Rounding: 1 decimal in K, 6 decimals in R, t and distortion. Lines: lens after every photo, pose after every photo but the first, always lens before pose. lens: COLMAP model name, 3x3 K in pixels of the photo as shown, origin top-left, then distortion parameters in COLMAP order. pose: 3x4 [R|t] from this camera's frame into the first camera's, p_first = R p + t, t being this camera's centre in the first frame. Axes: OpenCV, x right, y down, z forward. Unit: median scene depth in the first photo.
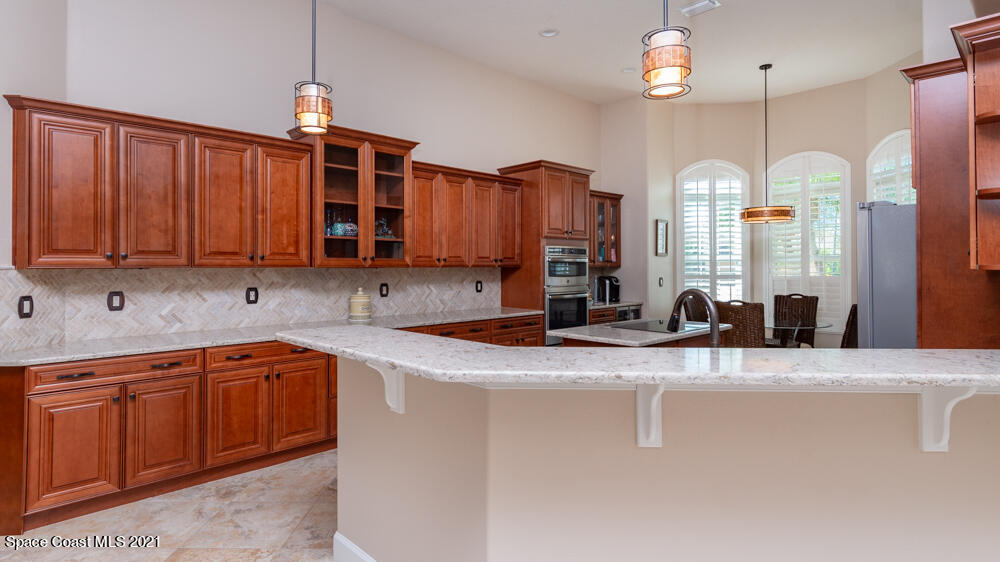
lens RADIAL K [[540.3, 0, 509.8], [0, 540.3, 260.5], [0, 0, 1]] dist [0.011512, -0.014944]
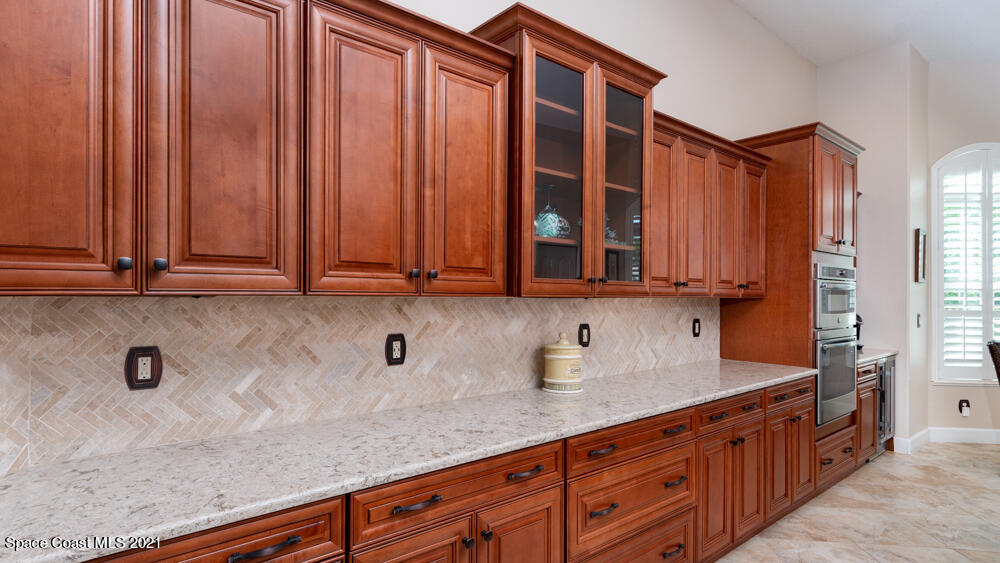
lens RADIAL K [[540.3, 0, 497.8], [0, 540.3, 290.5], [0, 0, 1]] dist [0.011512, -0.014944]
pose [[0.997628, 0.005203, -0.068645, -0.326613], [-0.005225, 0.999986, -0.000152, 0.006978], [0.068644, 0.000510, 0.997641, 0.462609]]
